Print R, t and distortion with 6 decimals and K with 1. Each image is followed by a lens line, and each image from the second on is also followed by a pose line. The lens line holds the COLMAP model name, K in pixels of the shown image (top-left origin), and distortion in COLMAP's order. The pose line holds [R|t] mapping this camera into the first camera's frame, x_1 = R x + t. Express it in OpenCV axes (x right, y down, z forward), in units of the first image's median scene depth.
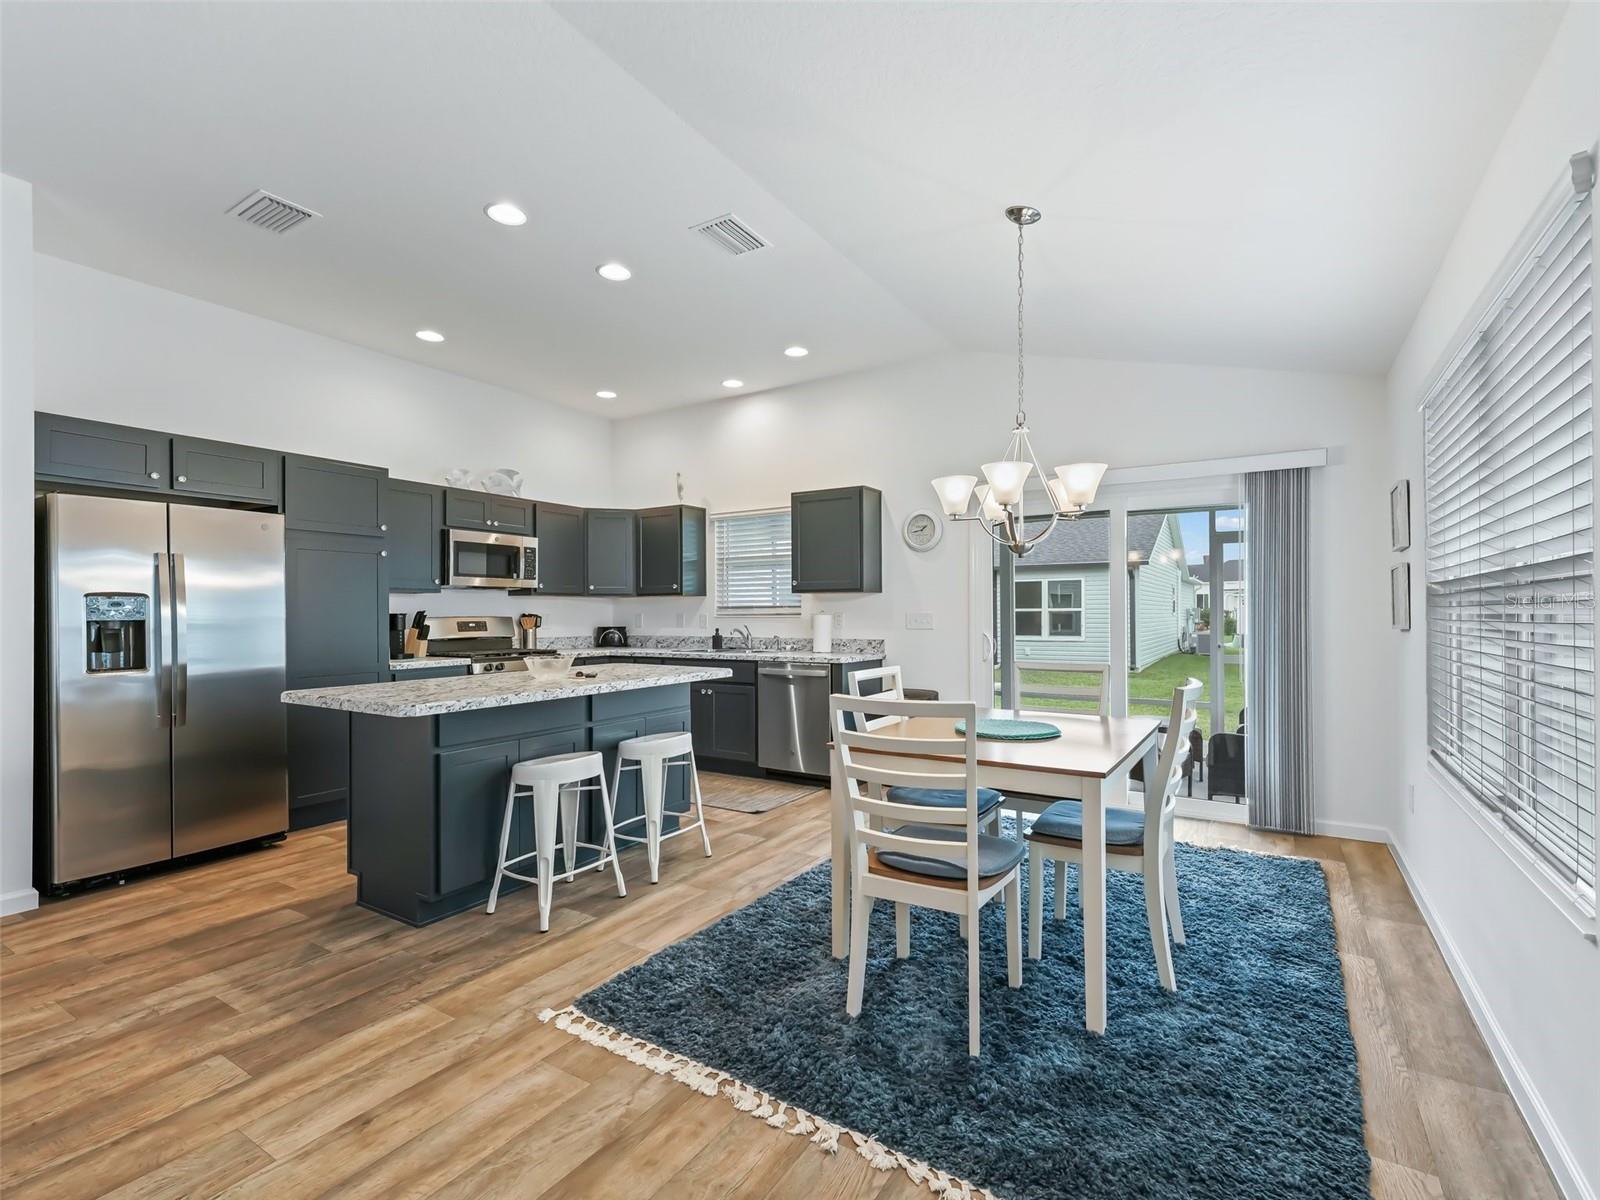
lens RADIAL K [[745.8, 0, 801.3], [0, 745.8, 612.3], [0, 0, 1]] dist [0.014068, -0.006038]
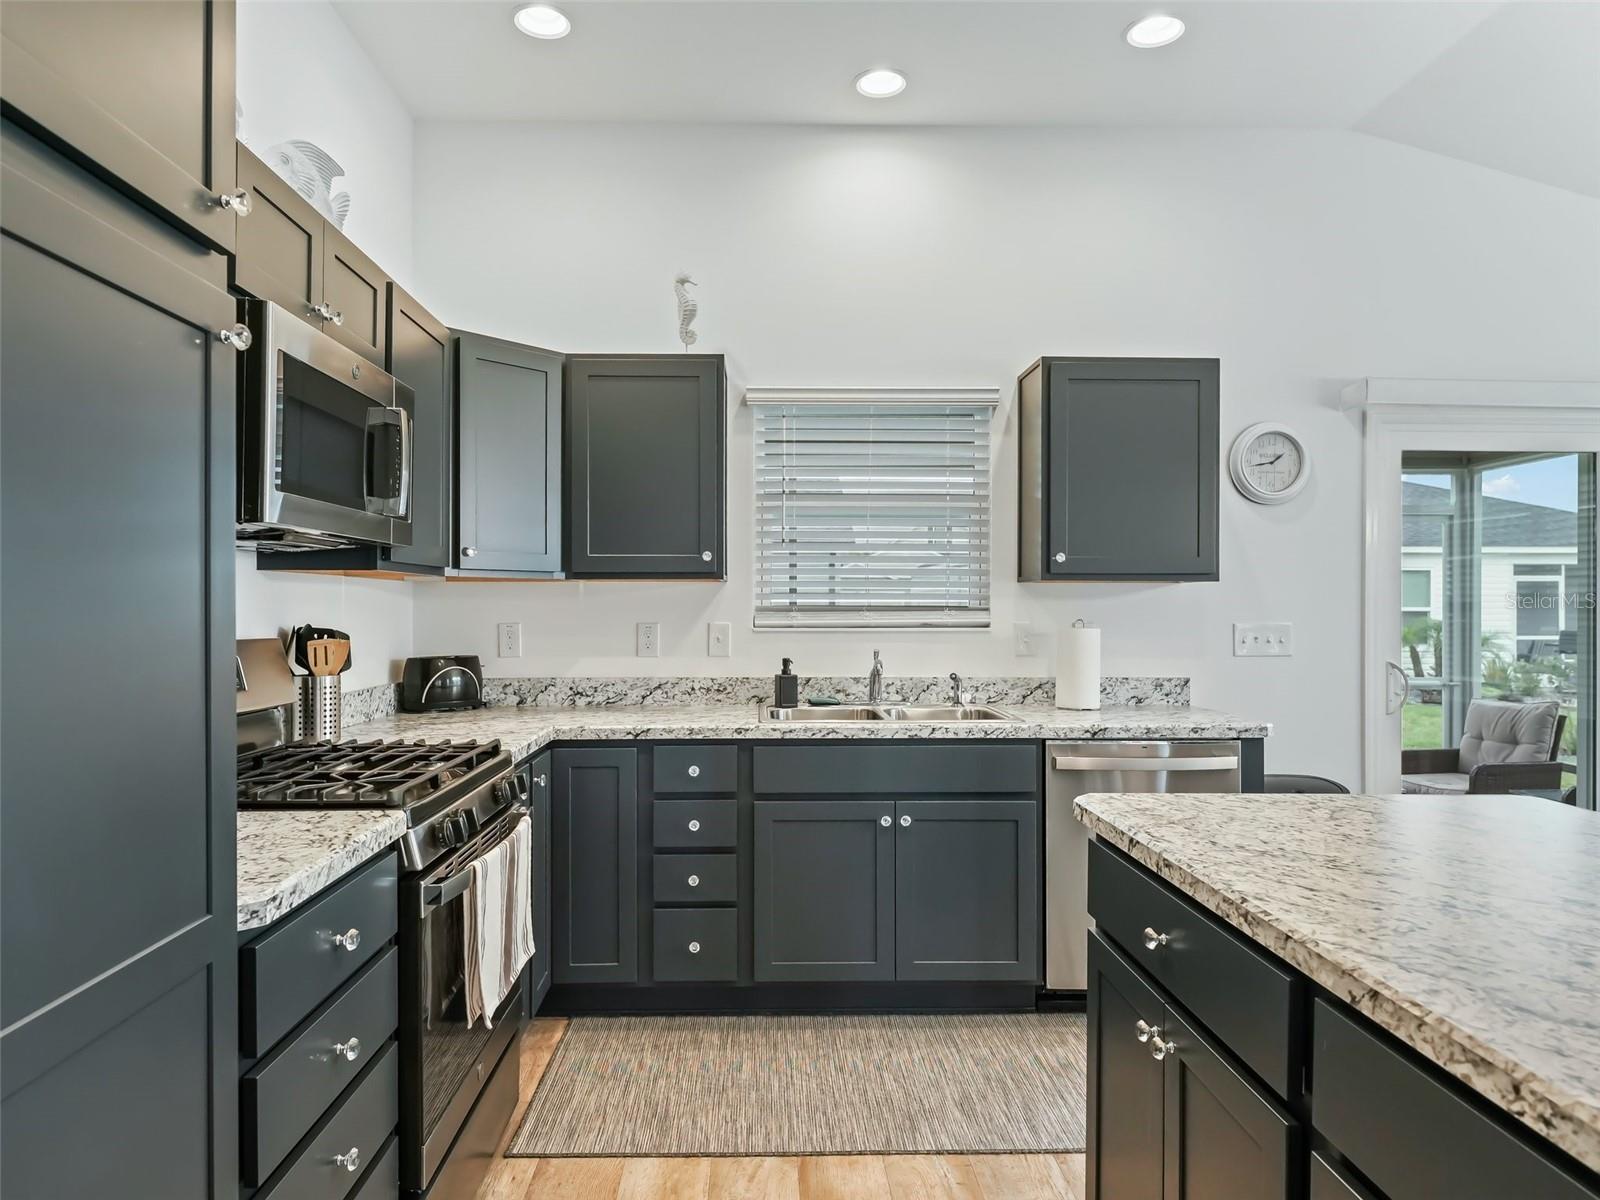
lens RADIAL K [[1020.5, 0, 787.9], [0, 1020.5, 601.2], [0, 0, 1]] dist [0.021254, -0.000968]
pose [[0.831636, 0.008015, 0.555263, -0.497914], [-0.006279, 0.999968, -0.005031, -0.009300], [-0.555285, 0.000697, 0.831660, 0.593577]]
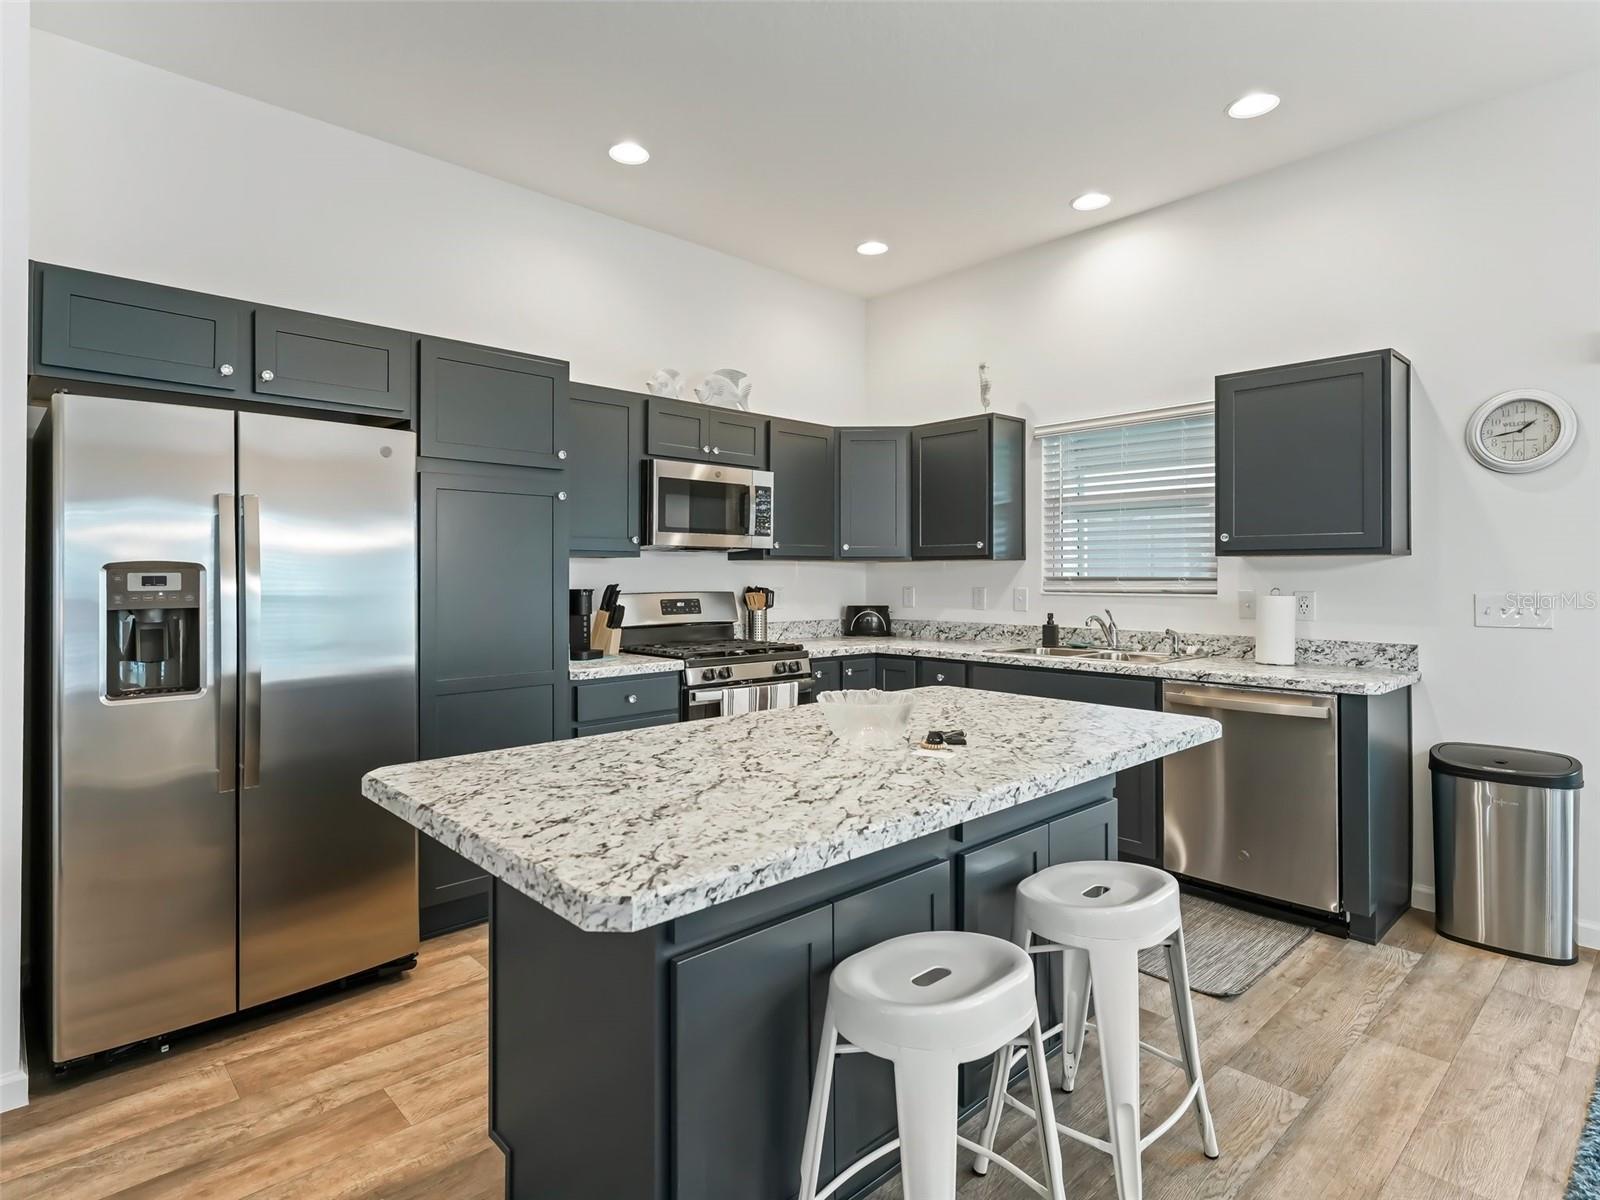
lens RADIAL K [[846.2, 0, 763.8], [0, 846.2, 574.4], [0, 0, 1]] dist [0.002451, -0.001134]
pose [[0.961054, 0.004370, -0.276326, -0.168320], [-0.004021, 0.999990, 0.001829, -0.012238], [0.276332, -0.000646, 0.961062, 0.309499]]
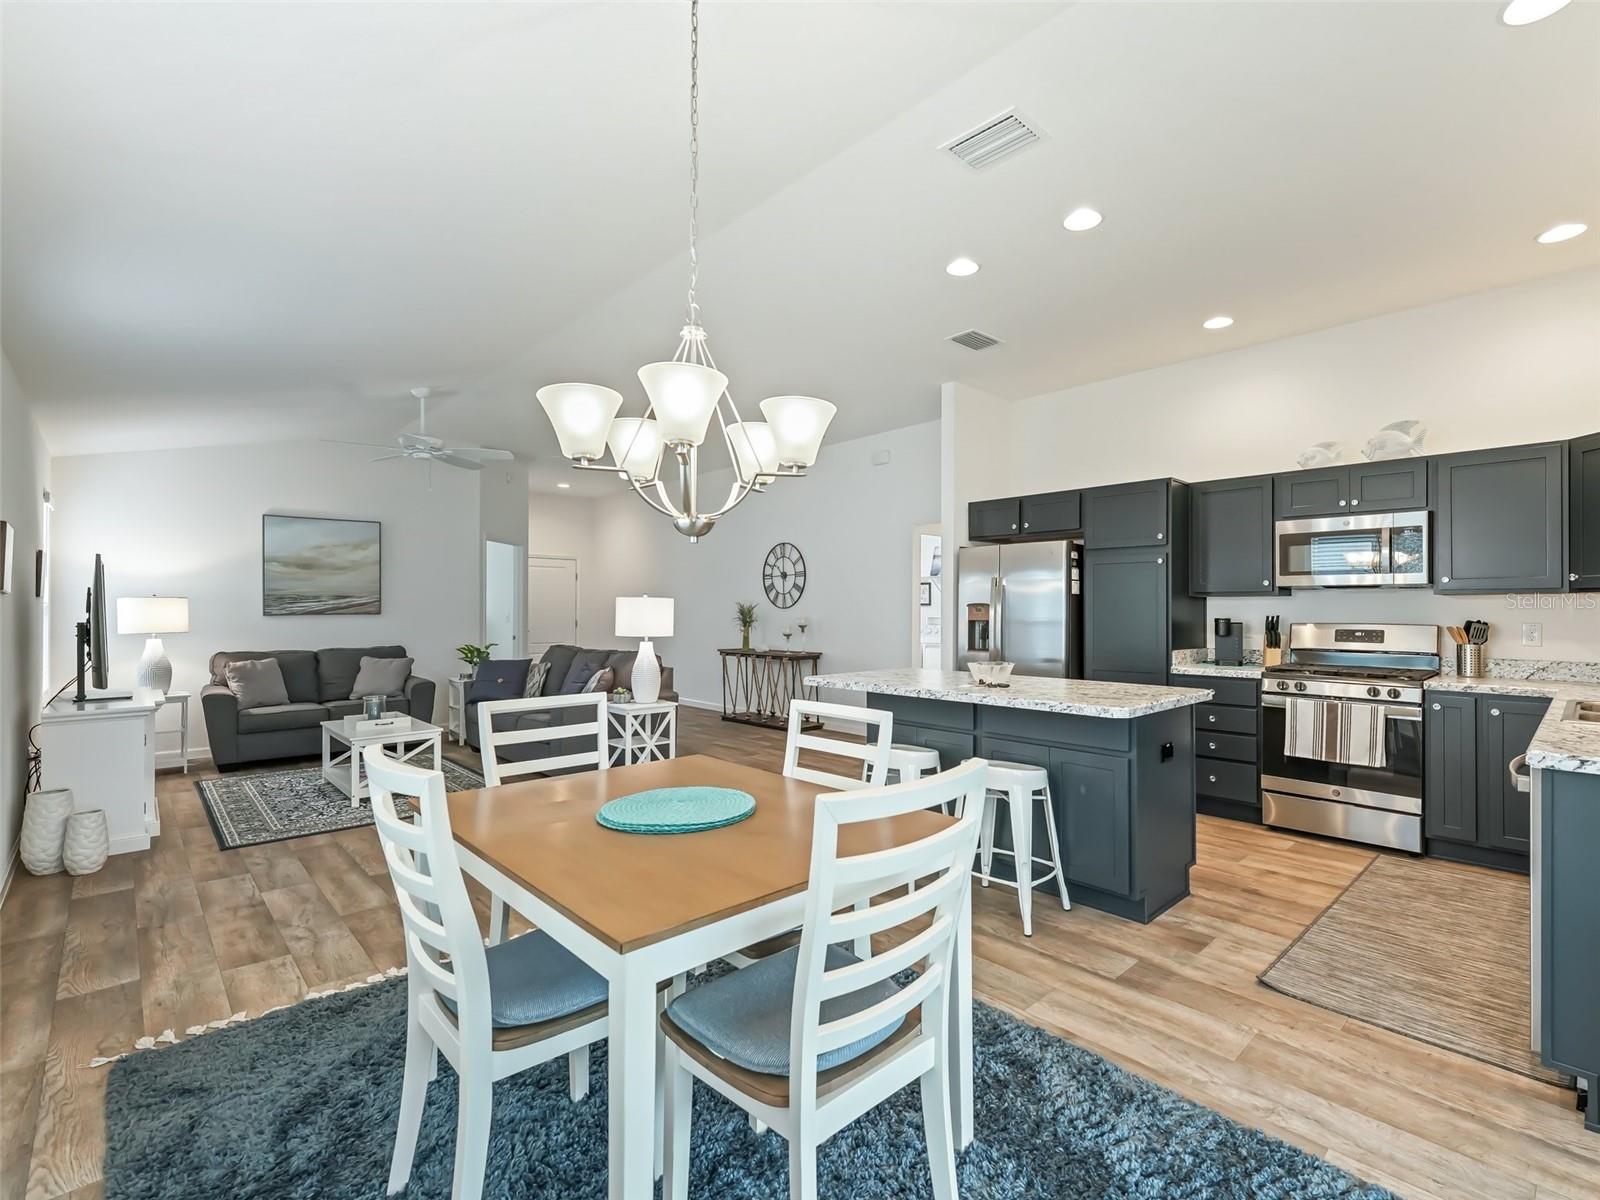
lens RADIAL K [[752.1, 0, 851.4], [0, 752.1, 605.4], [0, 0, 1]] dist [0.003167, 0.000755]
pose [[-0.231489, -0.002784, -0.972834, 0.475516], [0.000227, 0.999996, -0.002916, -0.011354], [0.972838, -0.000896, -0.231487, 0.698412]]
